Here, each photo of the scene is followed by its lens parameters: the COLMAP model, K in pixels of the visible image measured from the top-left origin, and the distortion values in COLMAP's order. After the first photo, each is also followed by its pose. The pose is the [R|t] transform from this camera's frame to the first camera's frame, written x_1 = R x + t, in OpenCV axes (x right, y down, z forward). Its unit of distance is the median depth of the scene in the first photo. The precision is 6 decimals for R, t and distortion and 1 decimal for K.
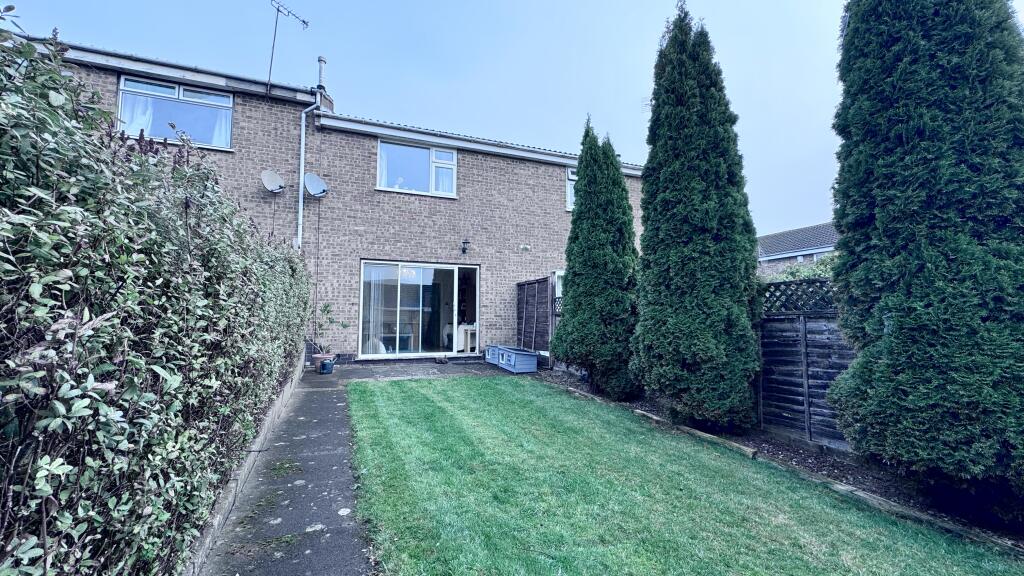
lens RADIAL K [[409.2, 0, 510.9], [0, 409.2, 287.2], [0, 0, 1]] dist [-0.003700, -0.000111]
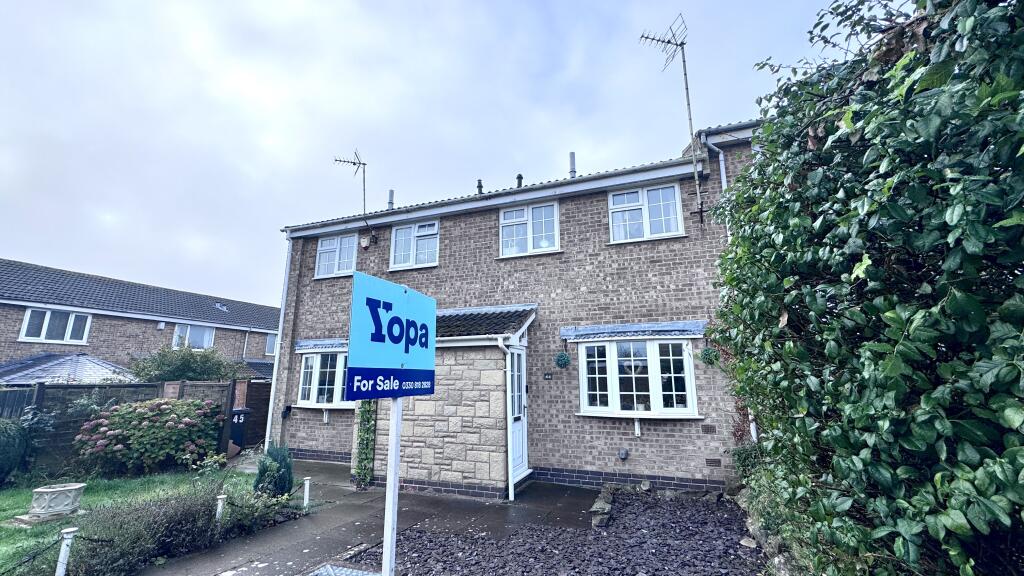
lens RADIAL K [[409.2, 0, 511.9], [0, 409.2, 286.7], [0, 0, 1]] dist [-0.003700, -0.000111]
pose [[0.718334, -0.145041, -0.680411, 0.415677], [0.061000, 0.987391, -0.146078, -0.005674], [0.693019, 0.063428, 0.718124, 0.250708]]
